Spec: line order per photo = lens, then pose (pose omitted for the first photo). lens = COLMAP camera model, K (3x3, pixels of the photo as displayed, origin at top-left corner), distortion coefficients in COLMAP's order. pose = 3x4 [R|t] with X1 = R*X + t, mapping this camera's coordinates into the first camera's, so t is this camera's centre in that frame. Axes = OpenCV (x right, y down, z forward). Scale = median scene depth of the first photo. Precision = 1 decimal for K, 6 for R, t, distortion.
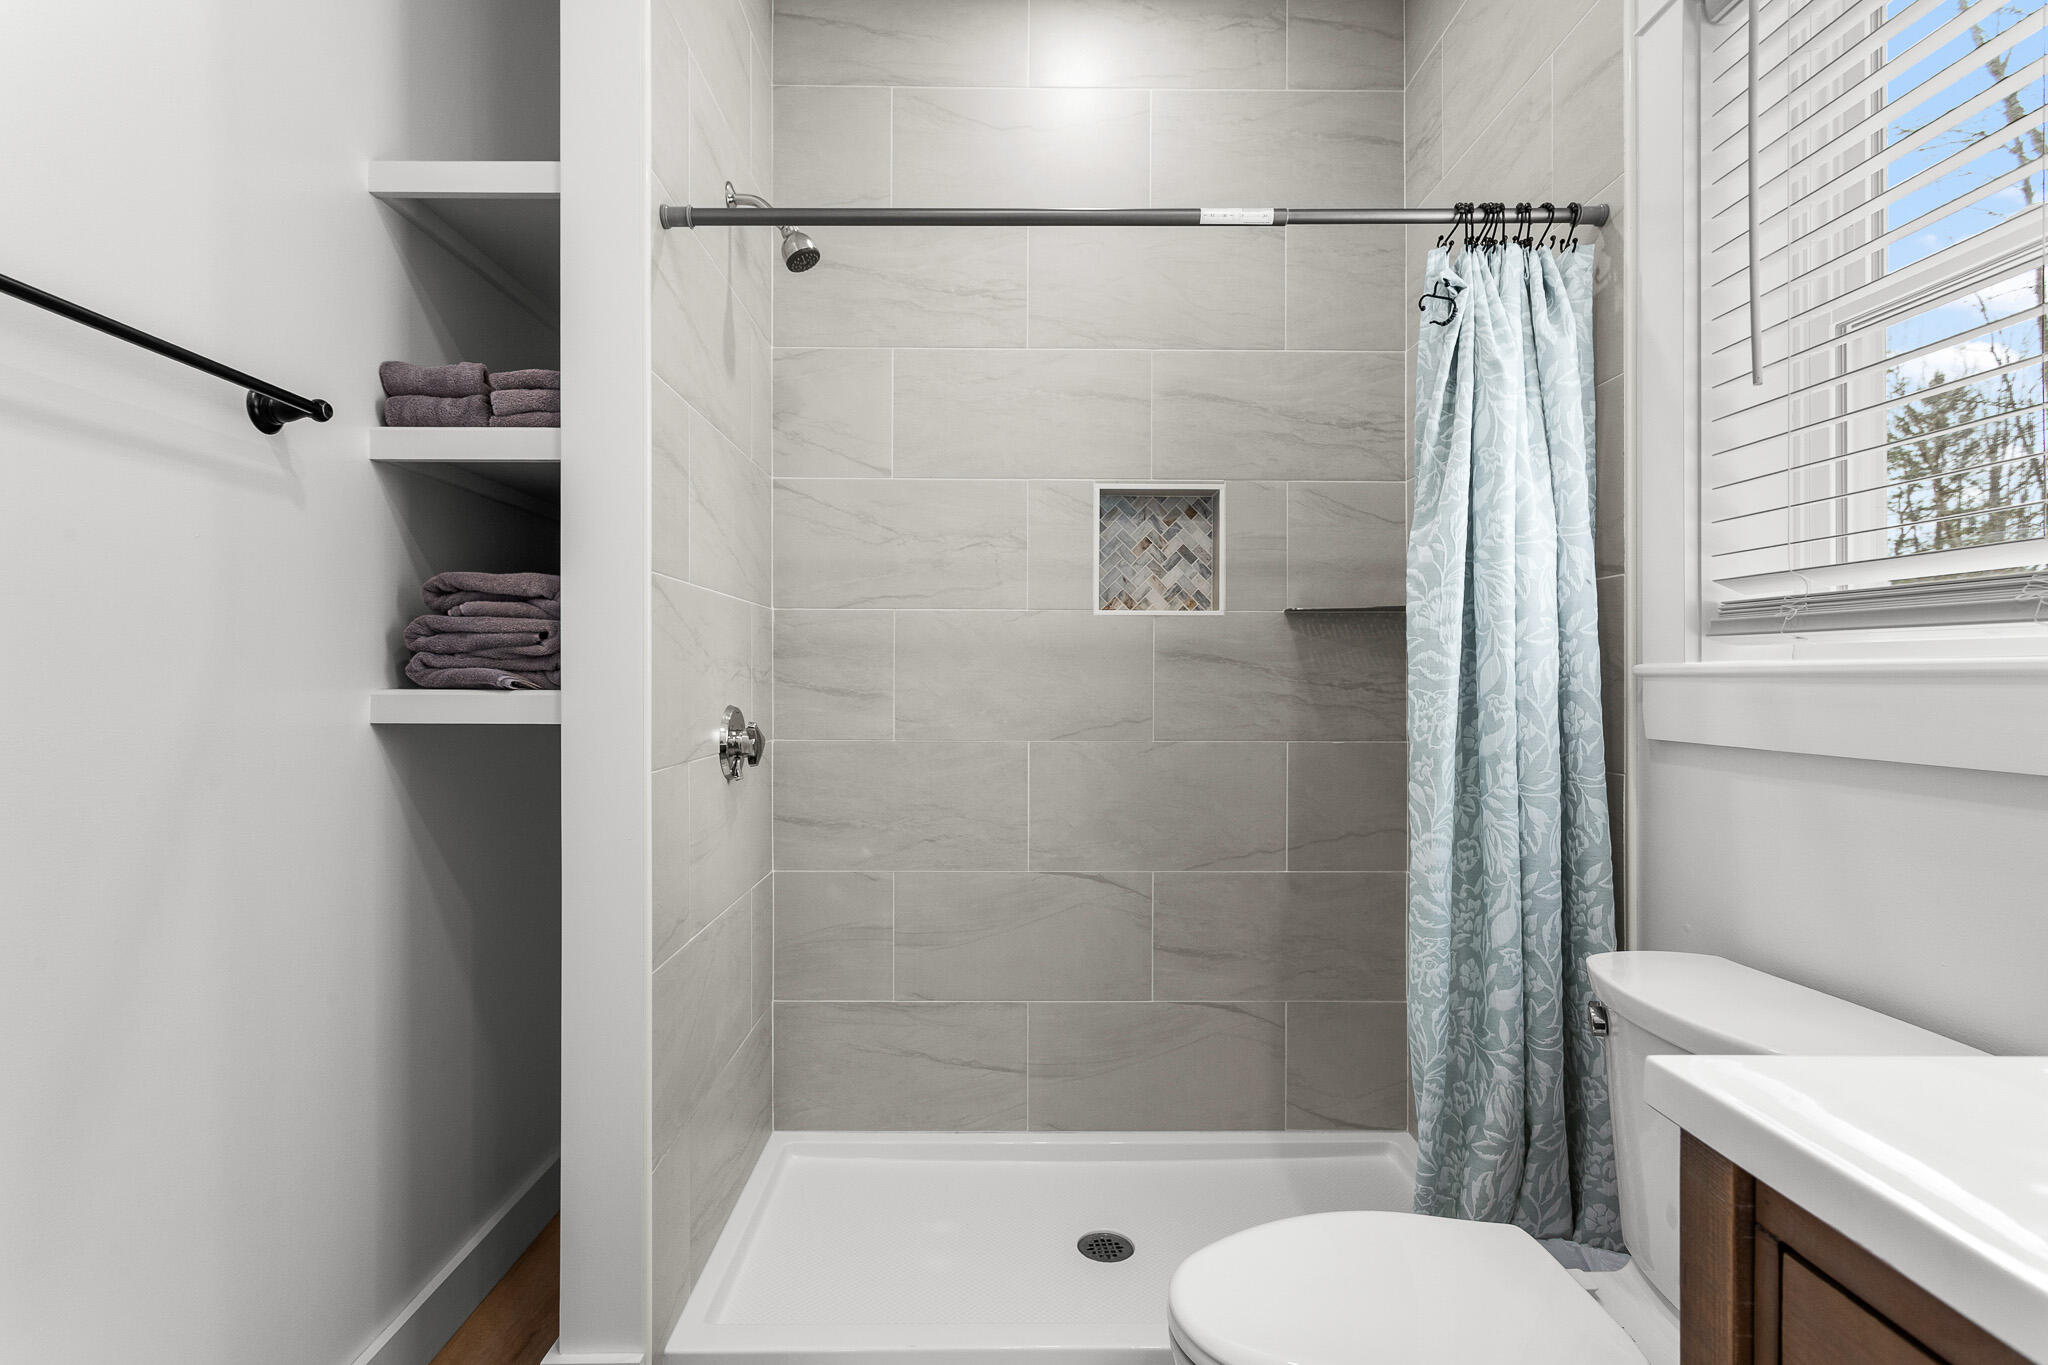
lens RADIAL K [[985.3, 0, 1017.5], [0, 985.3, 677.1], [0, 0, 1]] dist [-0.000409, 0.000461]
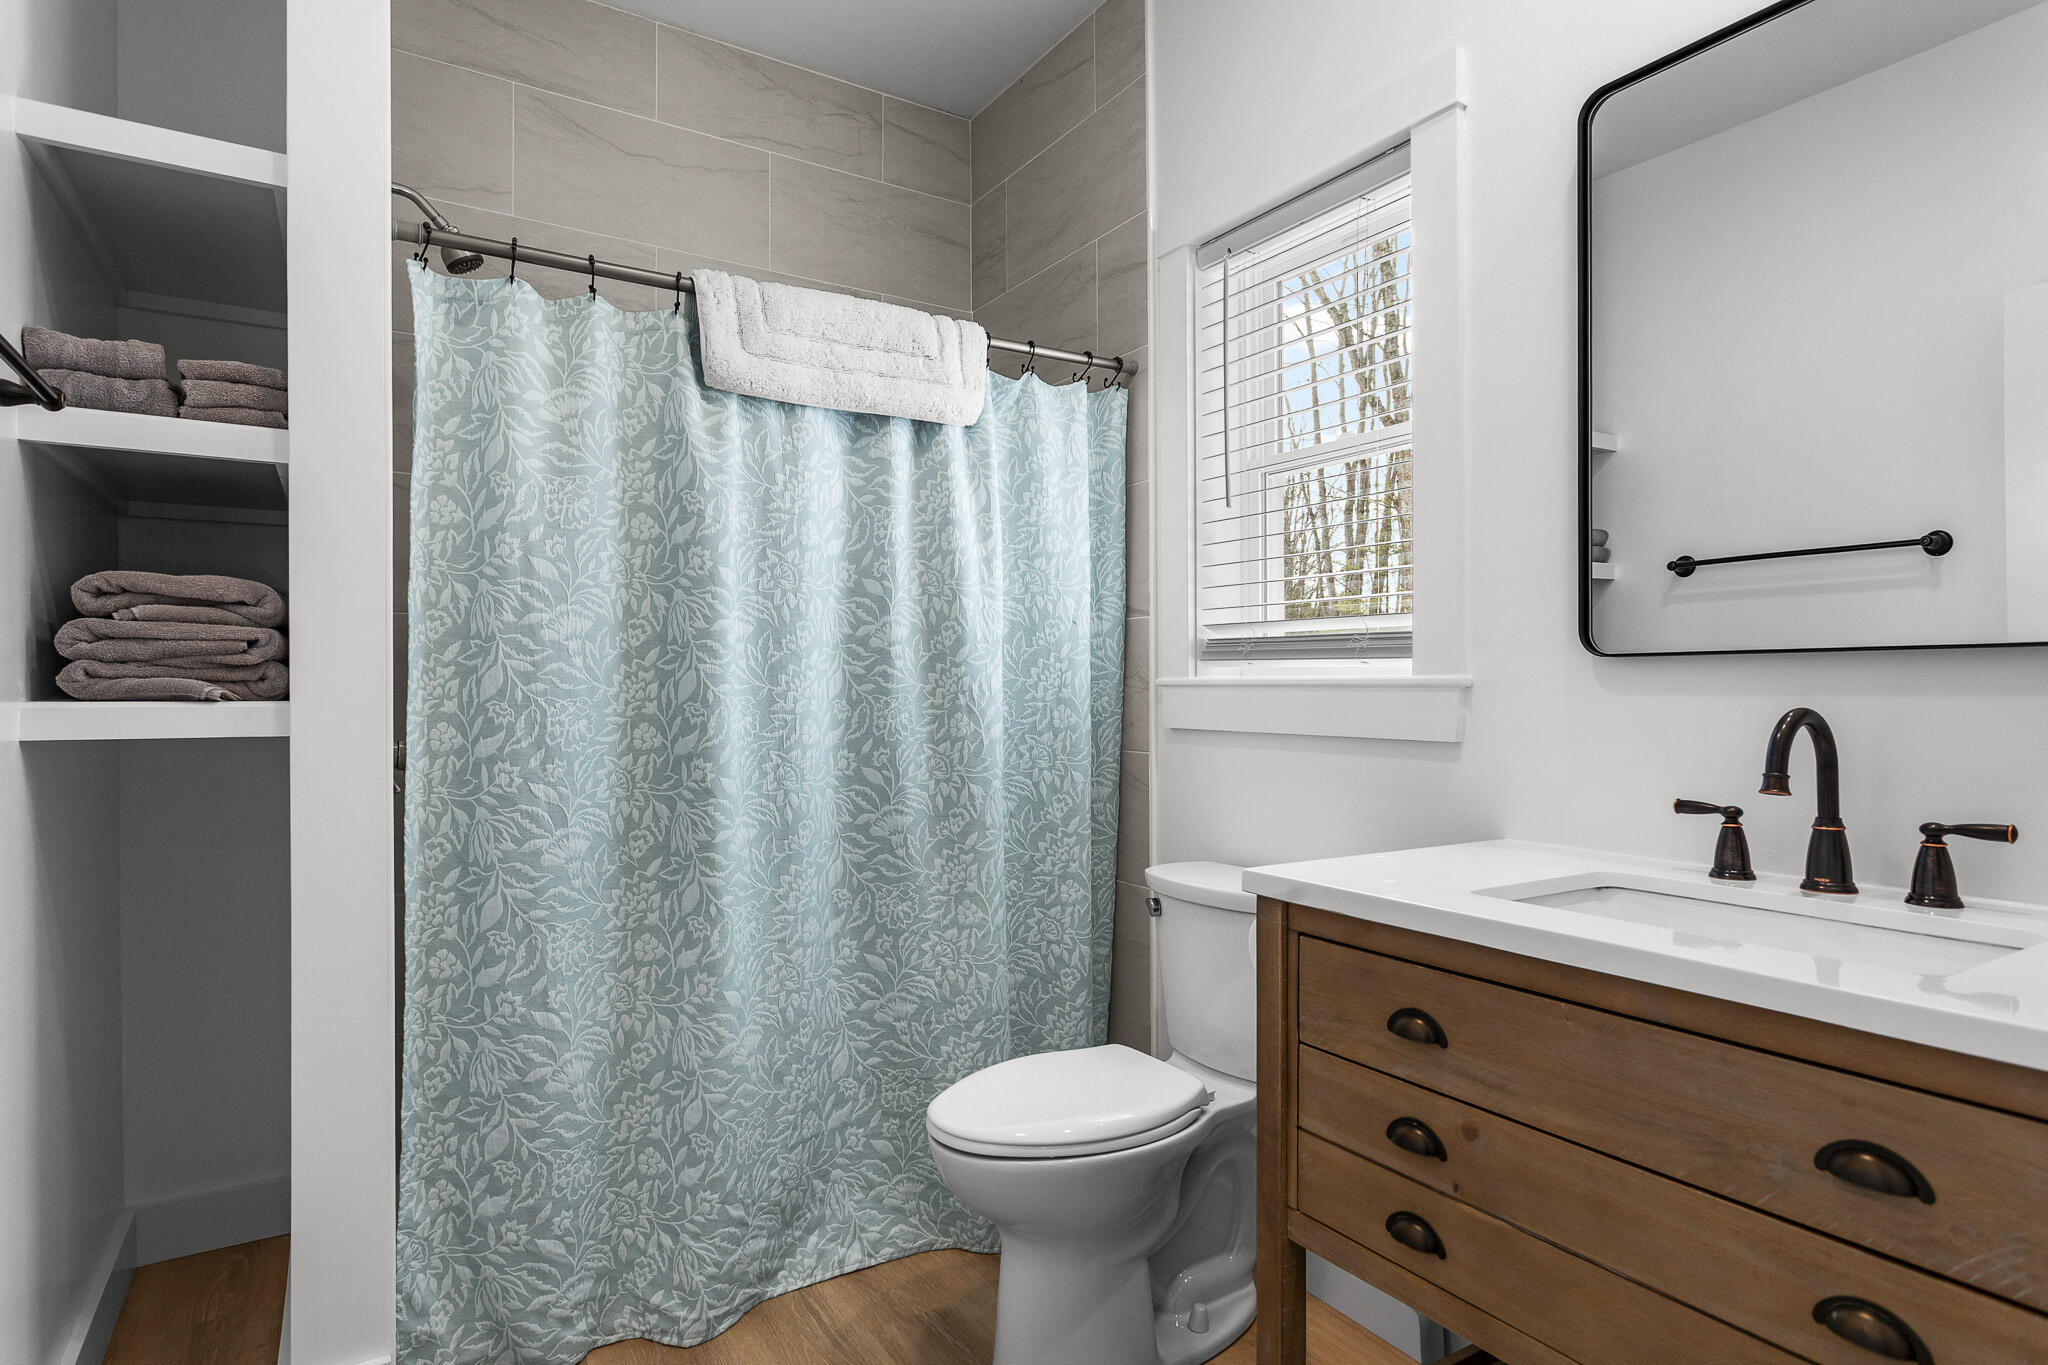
lens RADIAL K [[1184.3, 0, 1024.0], [0, 1184.3, 682.5], [0, 0, 1]] dist [0.002293, 0.000516]
pose [[0.840273, 0.000984, 0.542163, -0.476084], [0.000306, 0.999997, -0.002288, -0.002086], [-0.542164, 0.002088, 0.840270, -0.368483]]
